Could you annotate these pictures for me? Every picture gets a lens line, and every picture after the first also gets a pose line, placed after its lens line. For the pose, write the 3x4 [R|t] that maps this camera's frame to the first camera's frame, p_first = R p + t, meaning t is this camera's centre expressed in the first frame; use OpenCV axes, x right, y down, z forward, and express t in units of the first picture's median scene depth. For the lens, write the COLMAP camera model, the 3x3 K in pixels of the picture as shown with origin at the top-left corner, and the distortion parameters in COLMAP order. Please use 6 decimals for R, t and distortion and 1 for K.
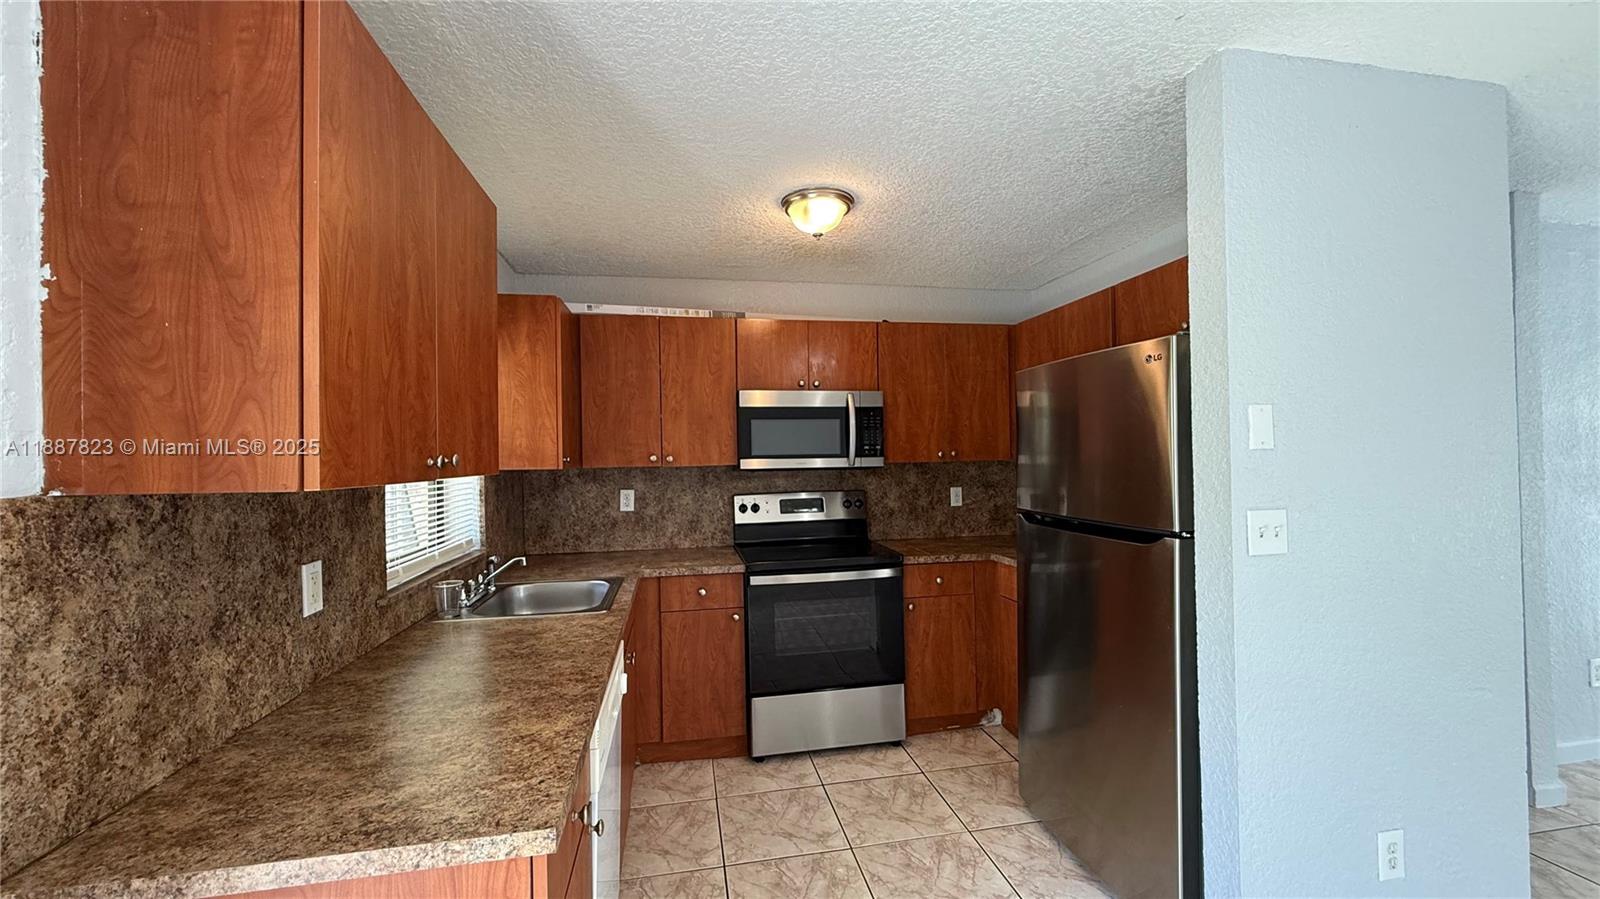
lens RADIAL K [[638.1, 0, 800.1], [0, 638.1, 454.7], [0, 0, 1]] dist [0.000317, -0.000200]
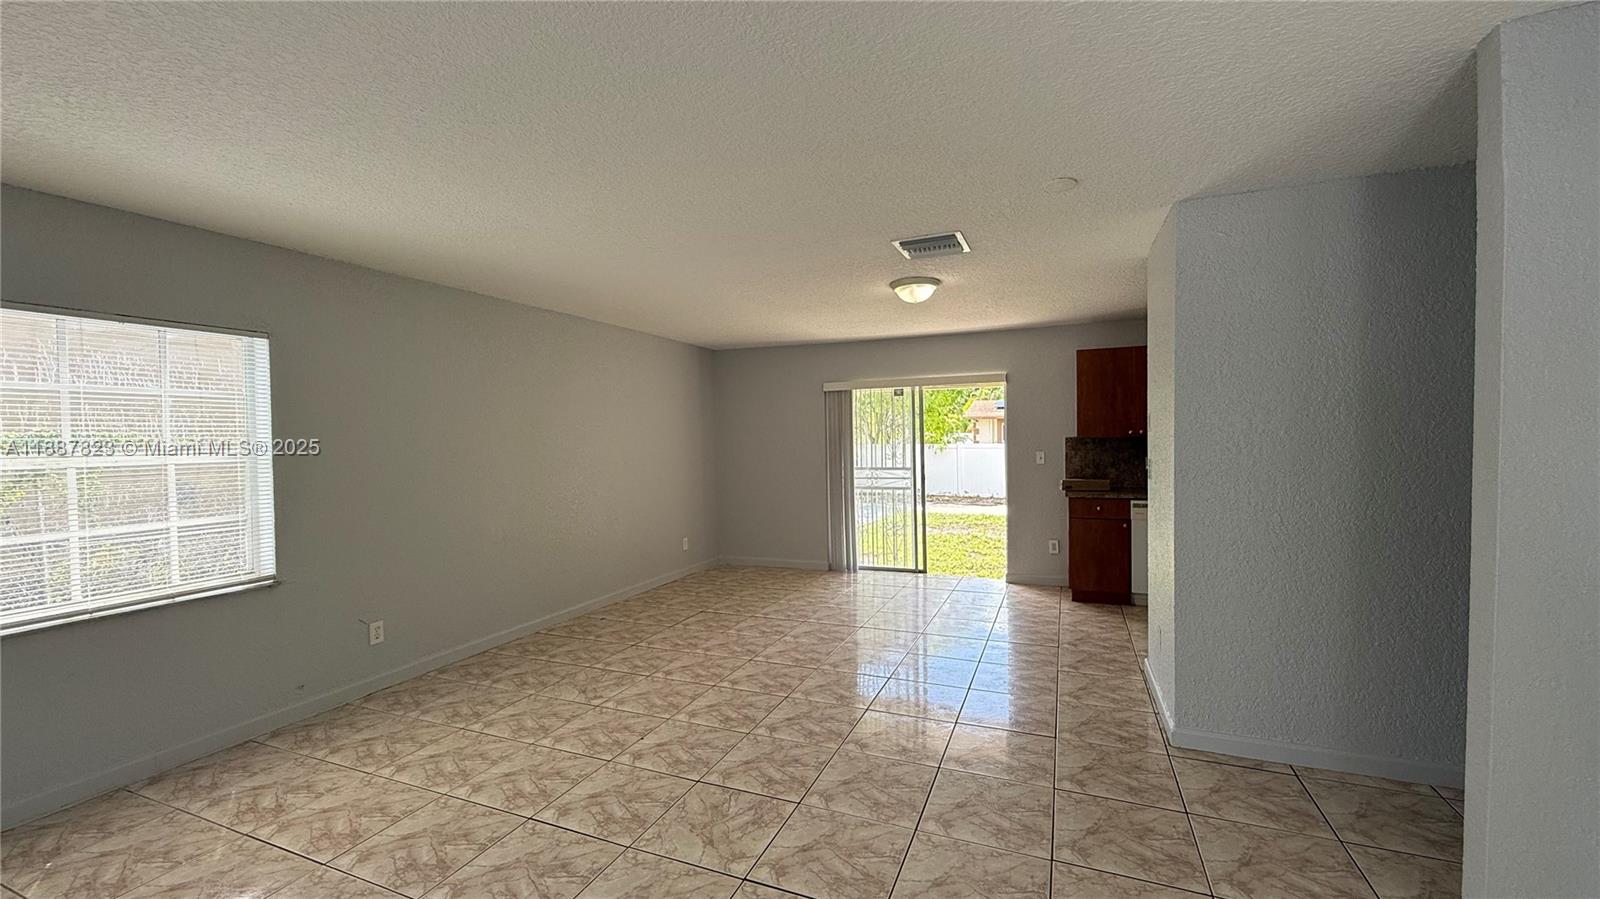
lens RADIAL K [[638.1, 0, 799.7], [0, 638.1, 451.7], [0, 0, 1]] dist [0.000317, -0.000200]
pose [[-0.553623, 0.042899, -0.831661, 2.100583], [0.025737, 0.999077, 0.034402, -0.030923], [0.832369, -0.002359, -0.554216, 0.780275]]
